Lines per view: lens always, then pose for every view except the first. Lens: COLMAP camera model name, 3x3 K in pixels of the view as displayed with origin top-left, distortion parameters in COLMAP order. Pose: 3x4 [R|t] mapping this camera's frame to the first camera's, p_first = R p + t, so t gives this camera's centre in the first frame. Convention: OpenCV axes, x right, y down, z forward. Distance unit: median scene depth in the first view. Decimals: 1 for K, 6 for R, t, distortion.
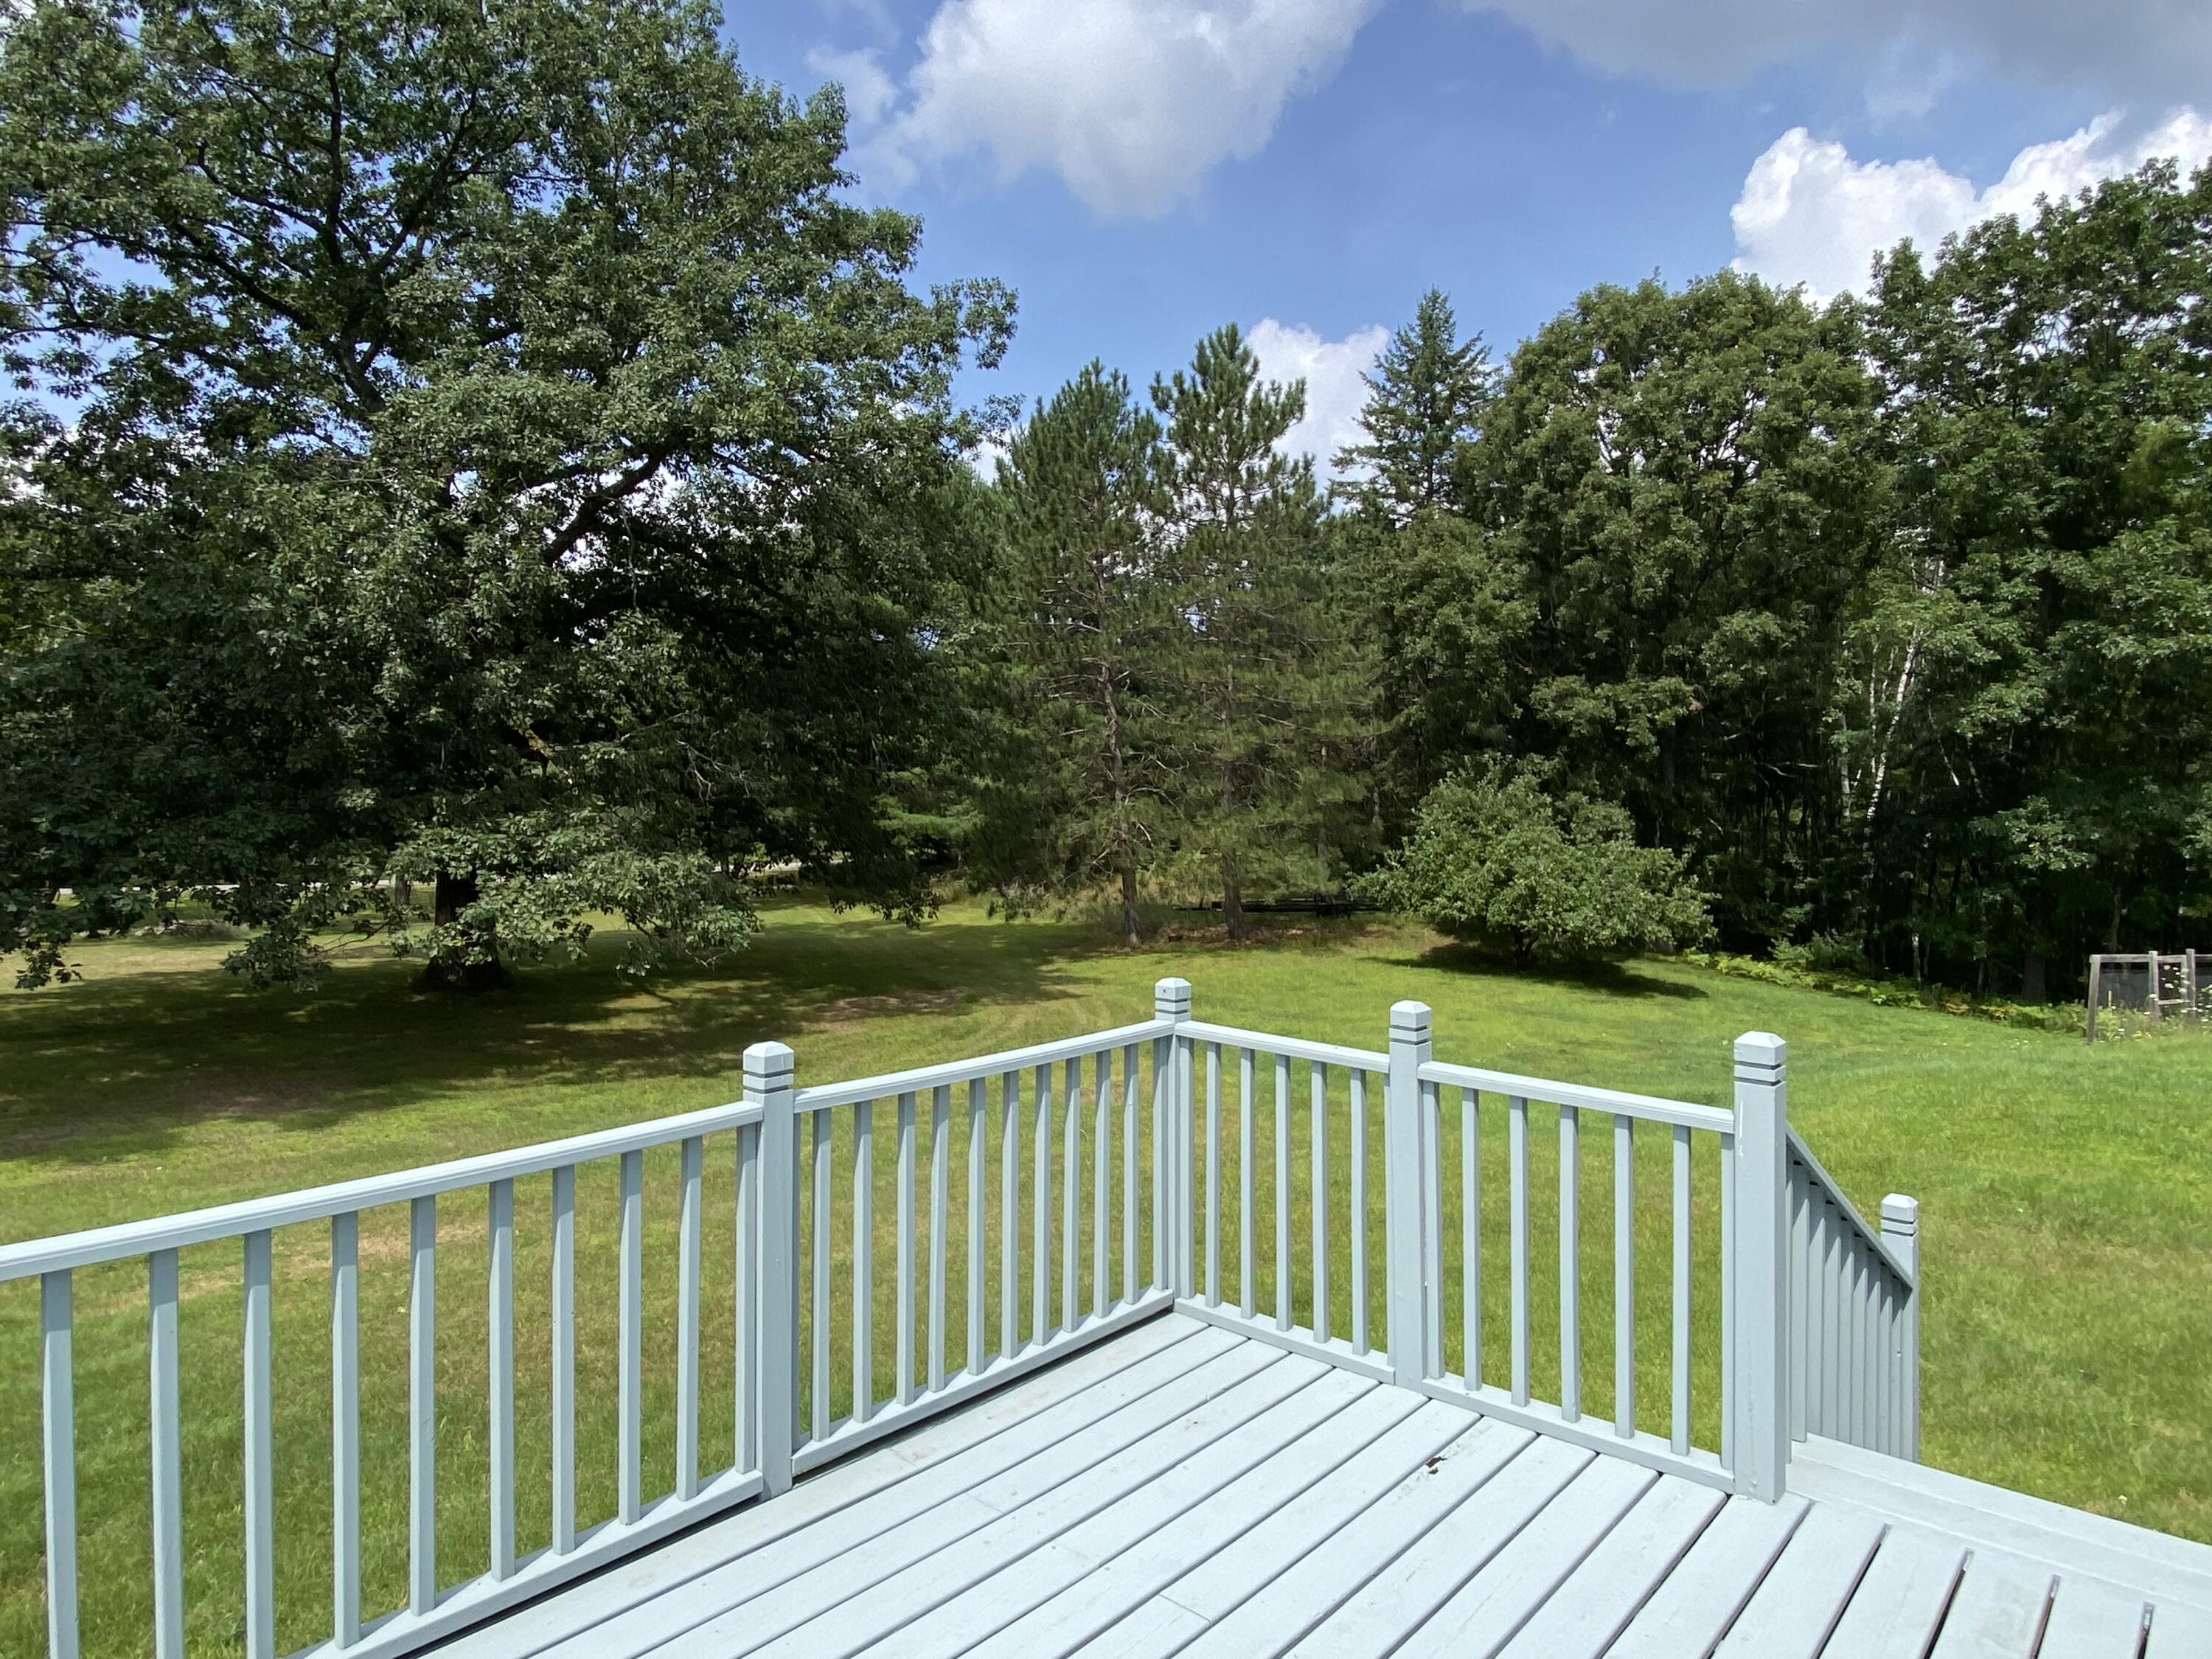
lens RADIAL K [[1267.2, 0, 1100.2], [0, 1267.2, 822.9], [0, 0, 1]] dist [0.041818, -0.044066]
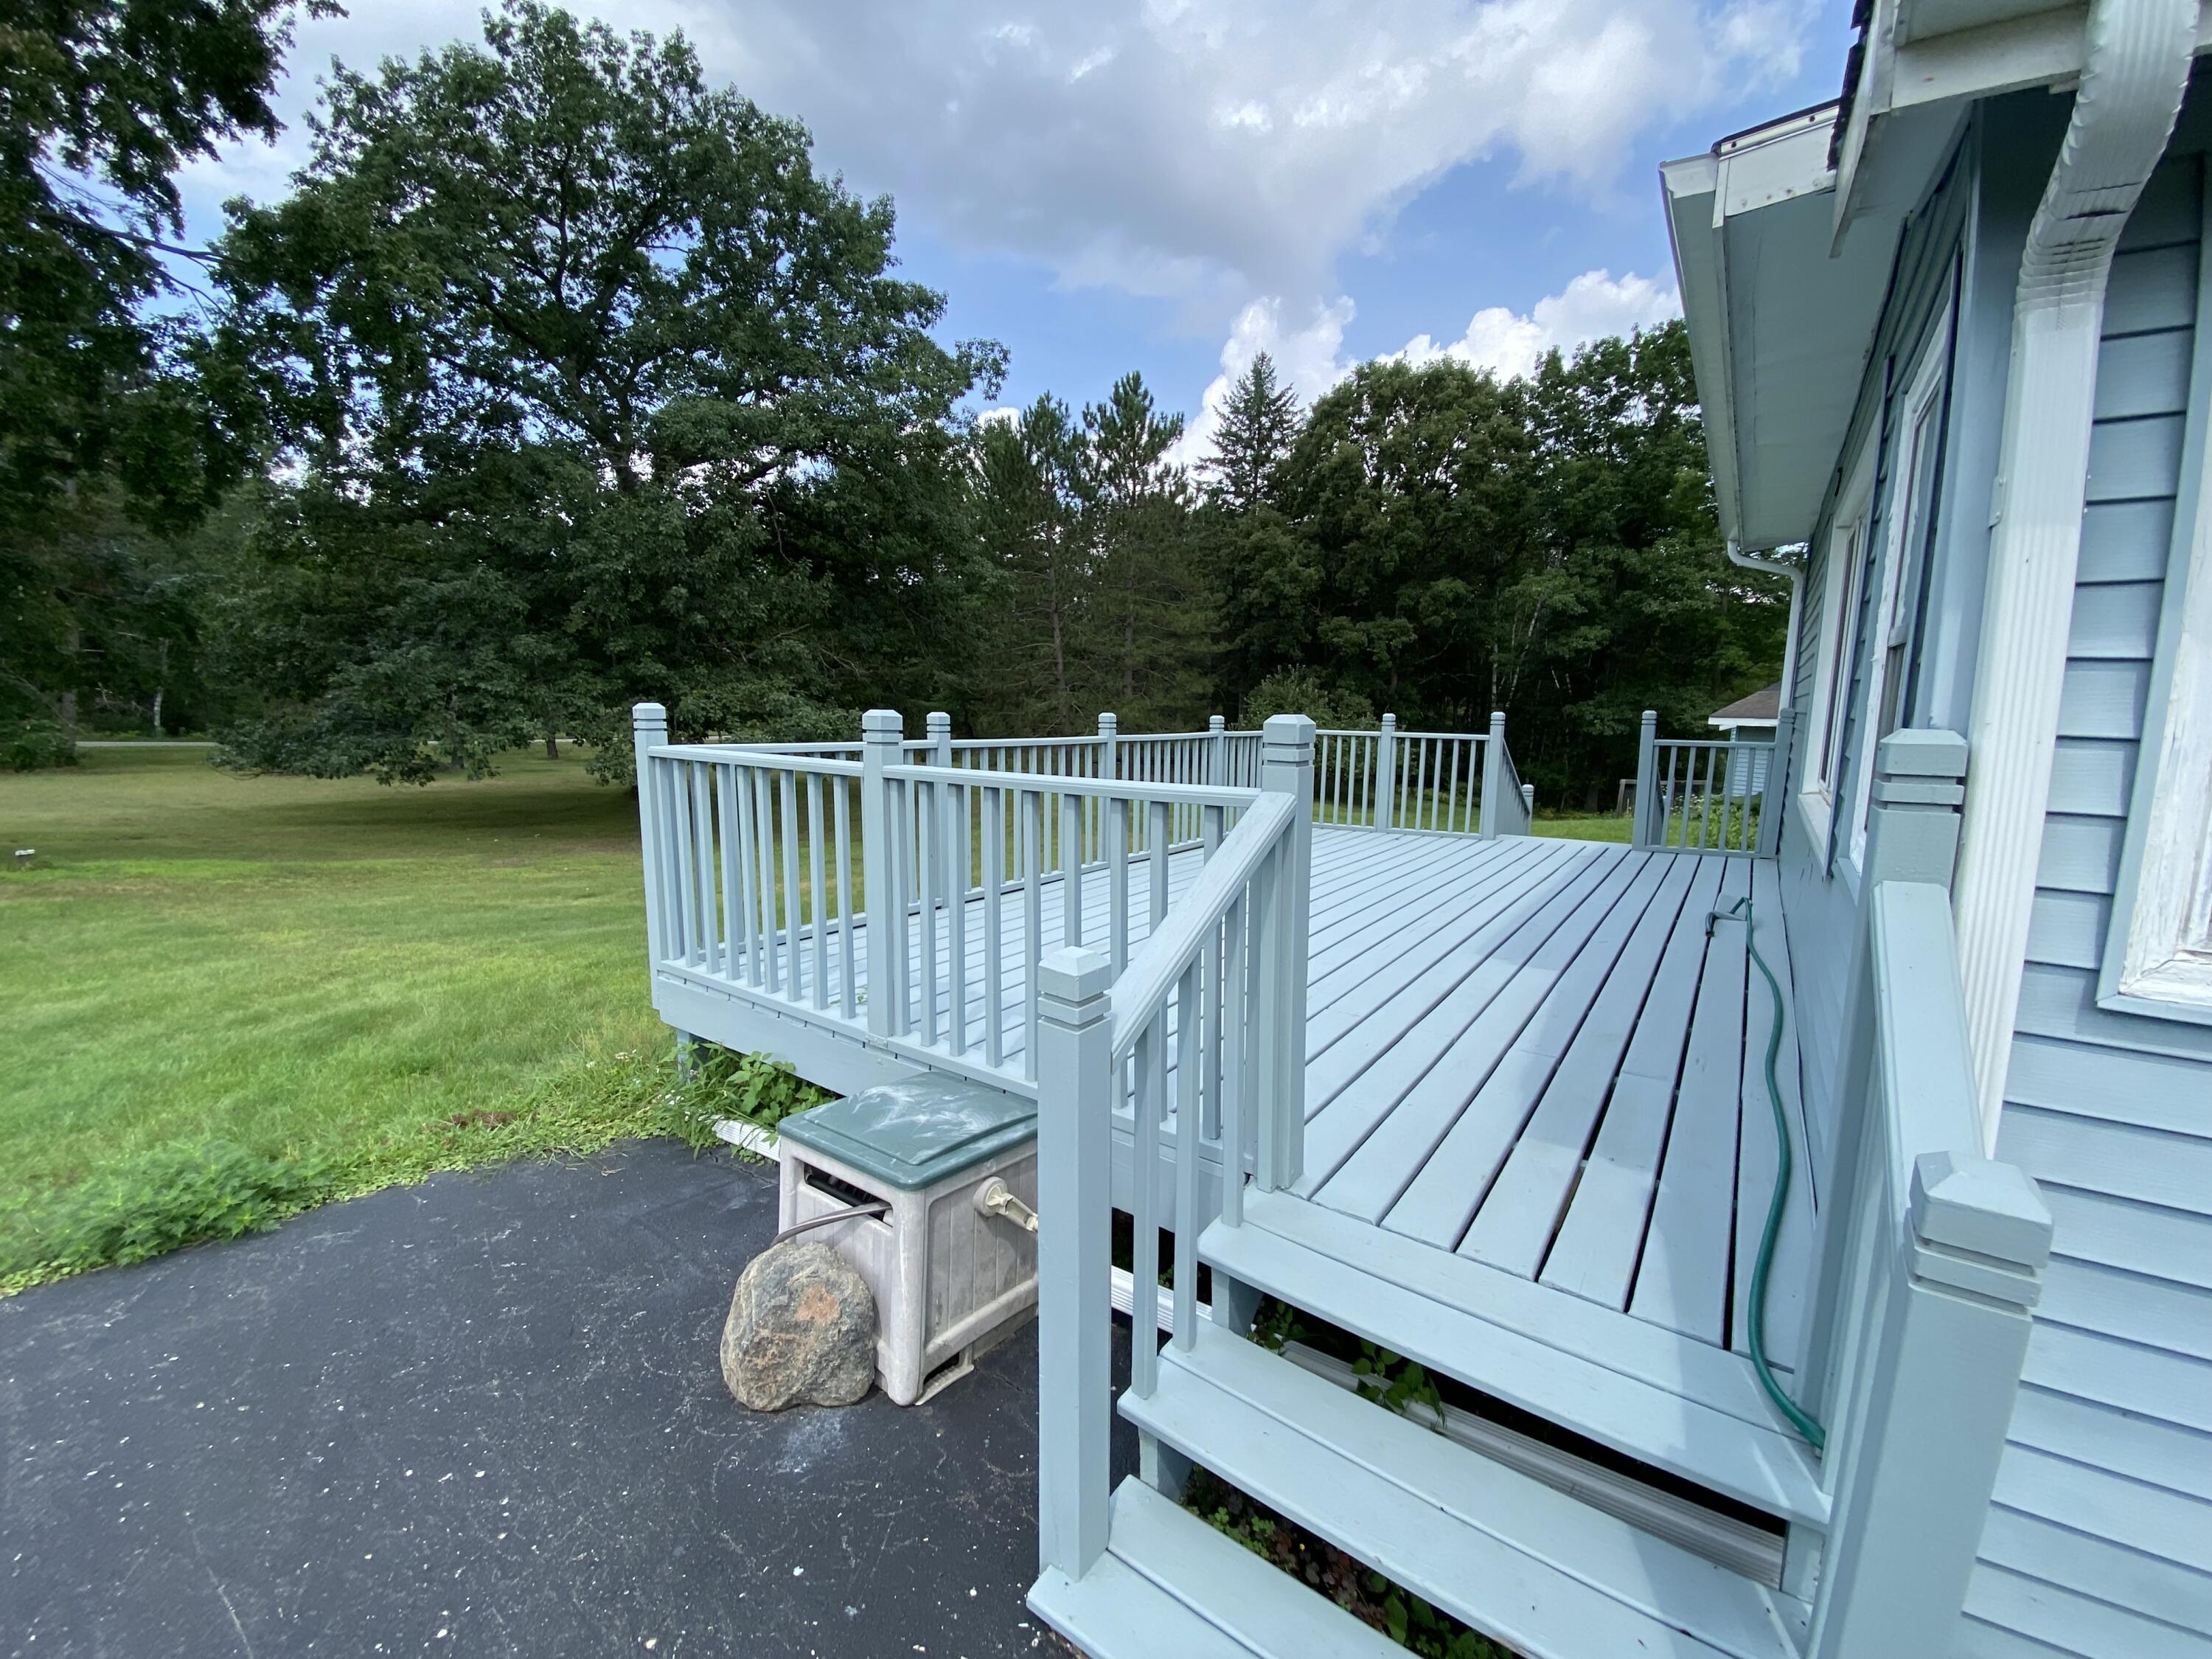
lens RADIAL K [[895.5, 0, 1093.6], [0, 895.5, 832.8], [0, 0, 1]] dist [0.023748, -0.022202]
pose [[0.993419, -0.000420, 0.114537, -0.077490], [-0.014316, 0.991696, 0.127809, 0.017159], [-0.113639, -0.128607, 0.985163, -0.128693]]
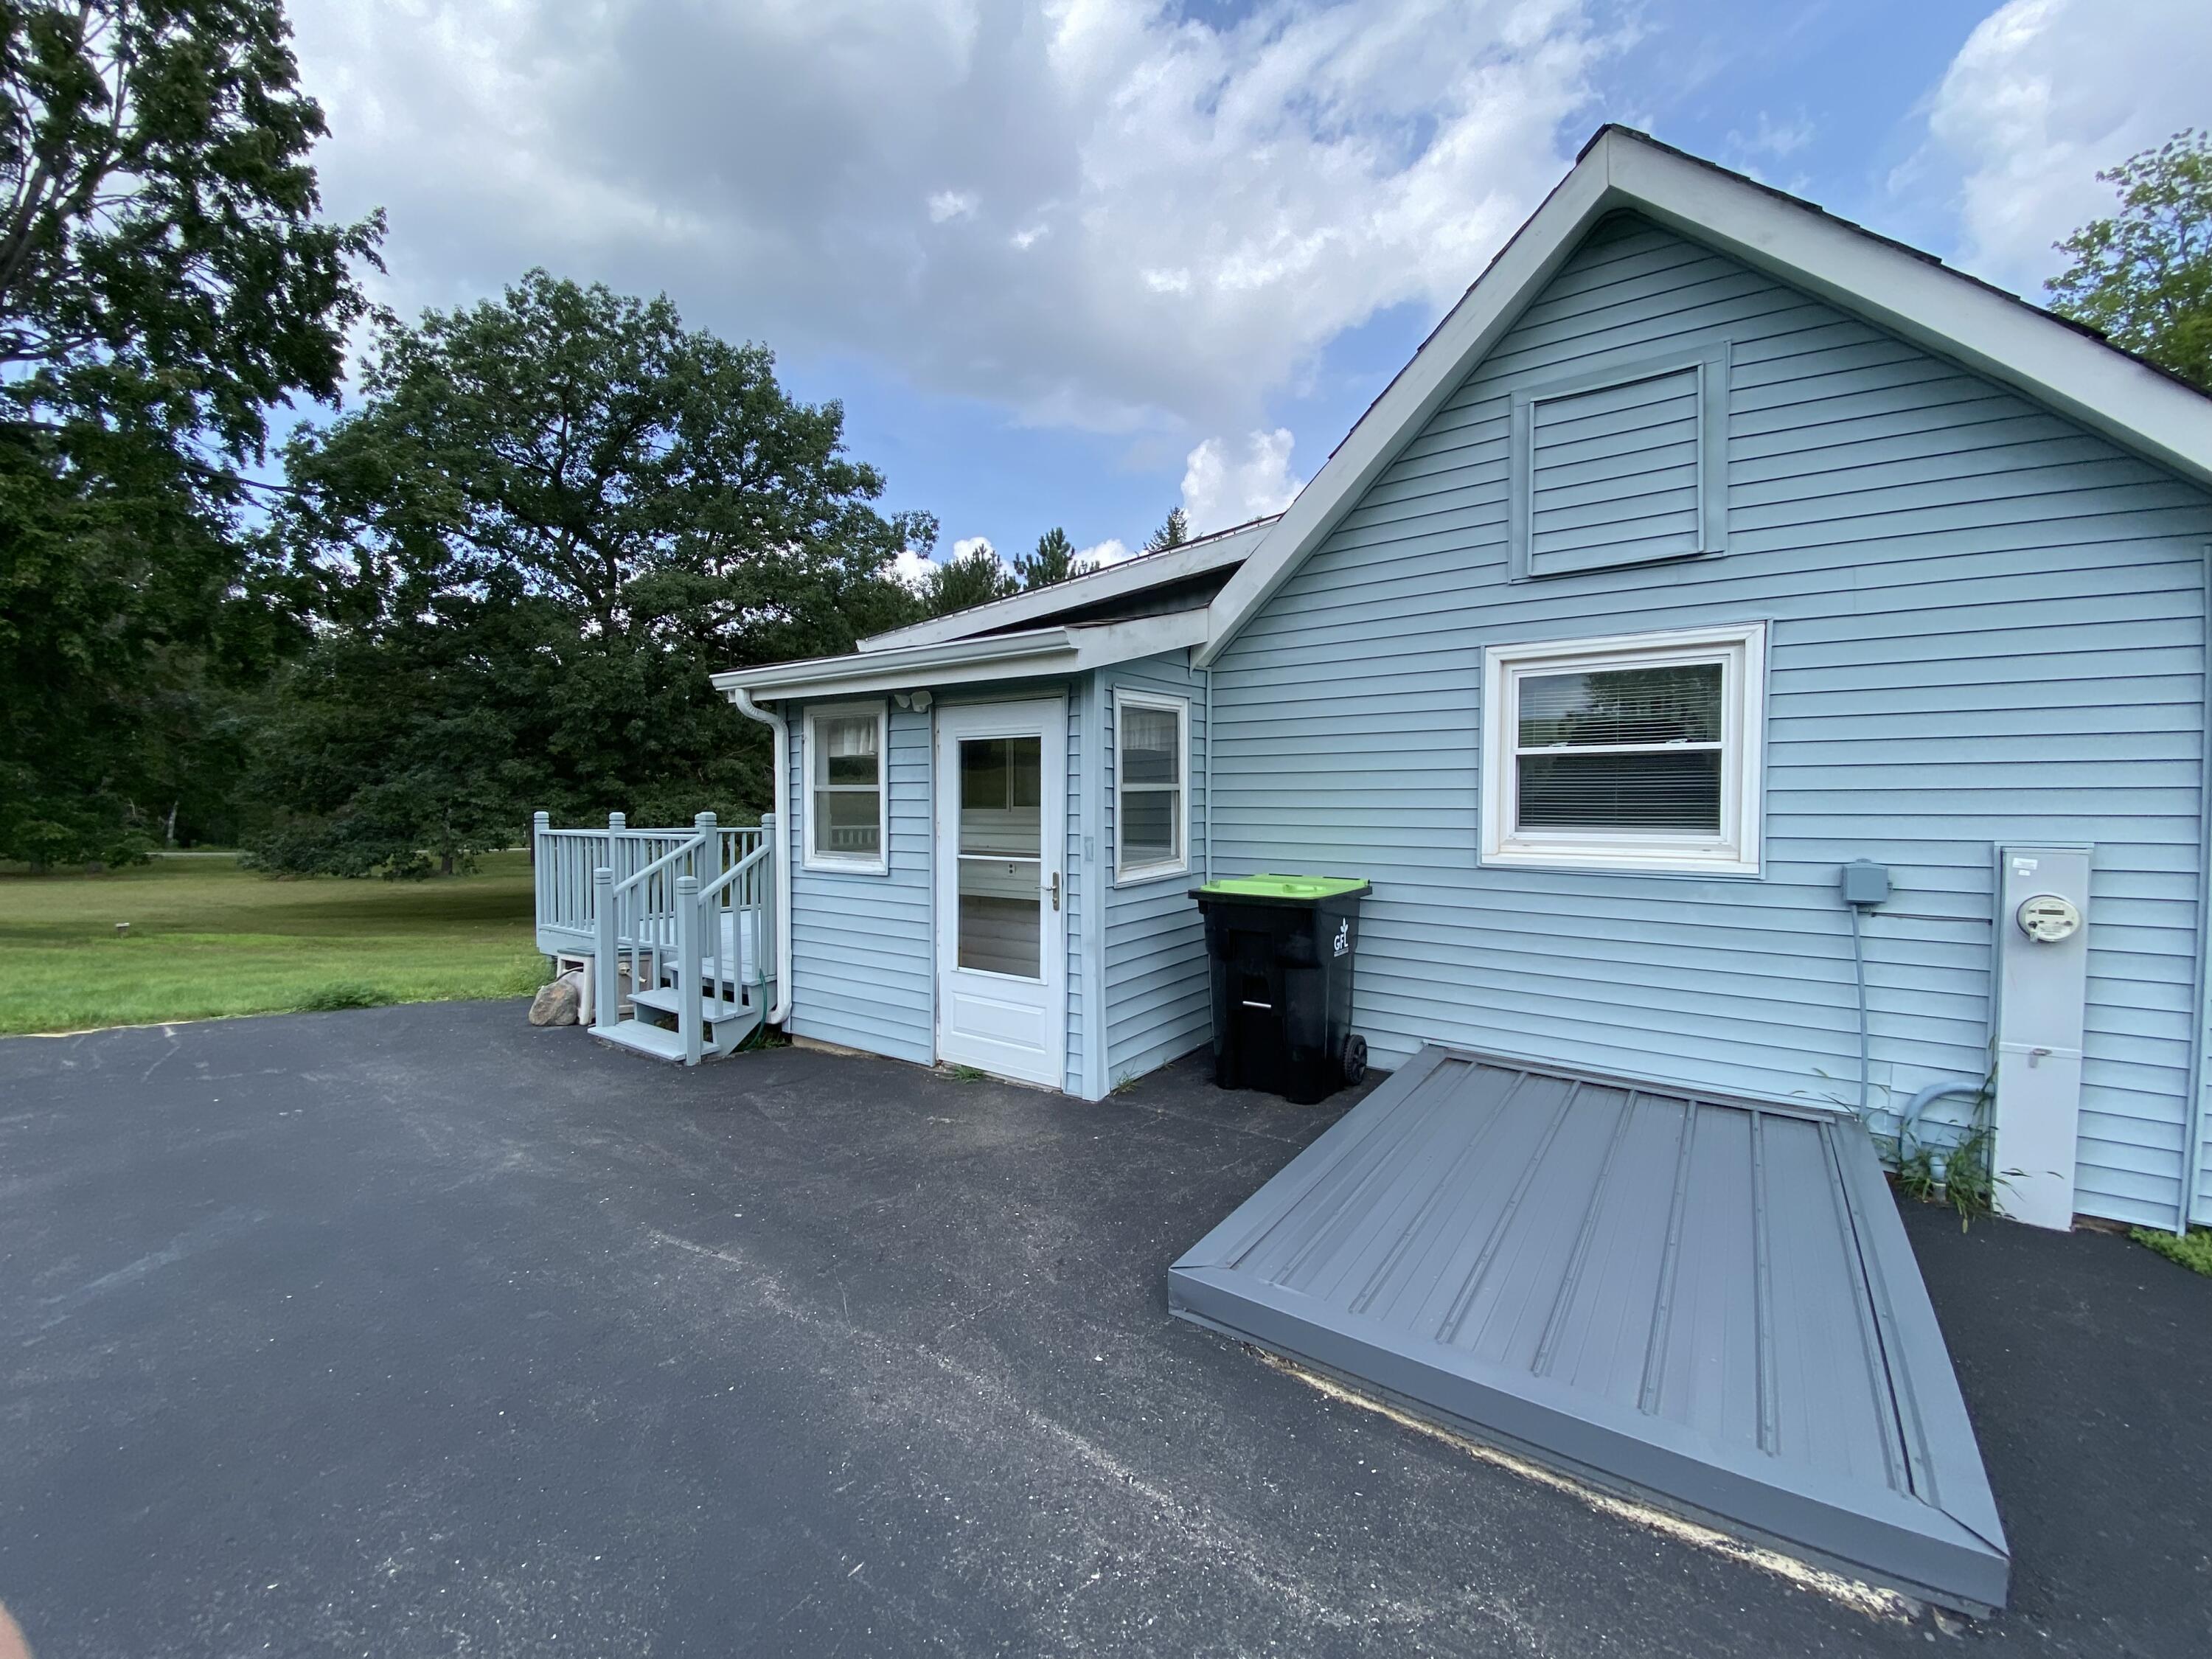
lens RADIAL K [[898.0, 0, 1106.0], [0, 898.0, 829.5], [0, 0, 1]] dist [0.019712, -0.023158]
pose [[0.991073, 0.001405, 0.133312, 0.001541], [-0.002592, 0.999958, 0.008735, 0.018519], [-0.133294, -0.009003, 0.991036, -0.278968]]
